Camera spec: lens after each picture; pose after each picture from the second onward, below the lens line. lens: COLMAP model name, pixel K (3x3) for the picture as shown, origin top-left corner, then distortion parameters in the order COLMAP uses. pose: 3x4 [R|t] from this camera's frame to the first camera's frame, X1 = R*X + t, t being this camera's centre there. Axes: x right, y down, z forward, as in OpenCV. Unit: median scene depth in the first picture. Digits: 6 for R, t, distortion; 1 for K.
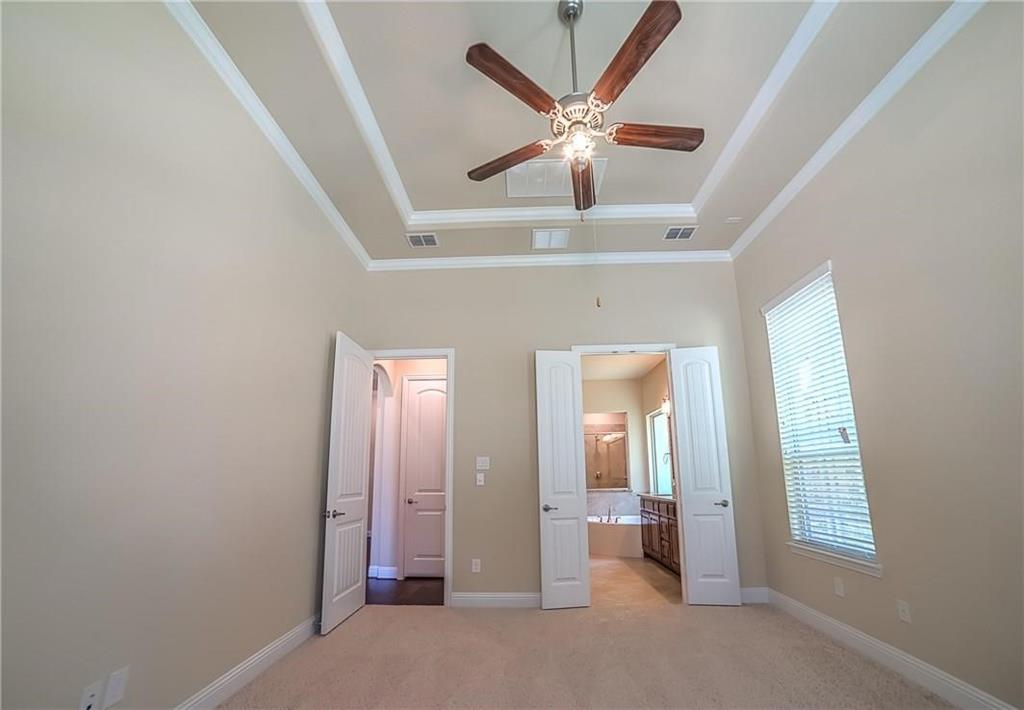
lens RADIAL K [[467.0, 0, 512.0], [0, 467.0, 355.0], [0, 0, 1]] dist [-0.000115, -0.000012]
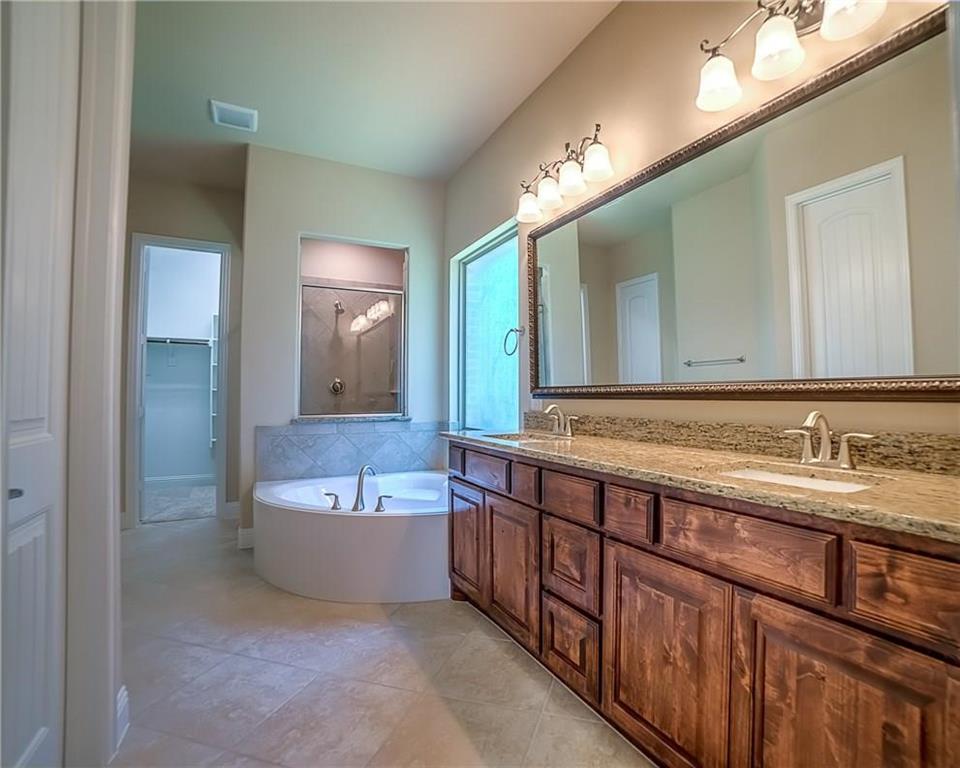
lens RADIAL K [[466.3, 0, 480.0], [0, 466.3, 384.0], [0, 0, 1]] dist [-0.000313, -0.000015]
pose [[0.892340, 0.016403, 0.451065, 0.111330], [-0.118871, 0.972601, 0.199793, 0.158236], [-0.435429, -0.231902, 0.869841, 0.581285]]
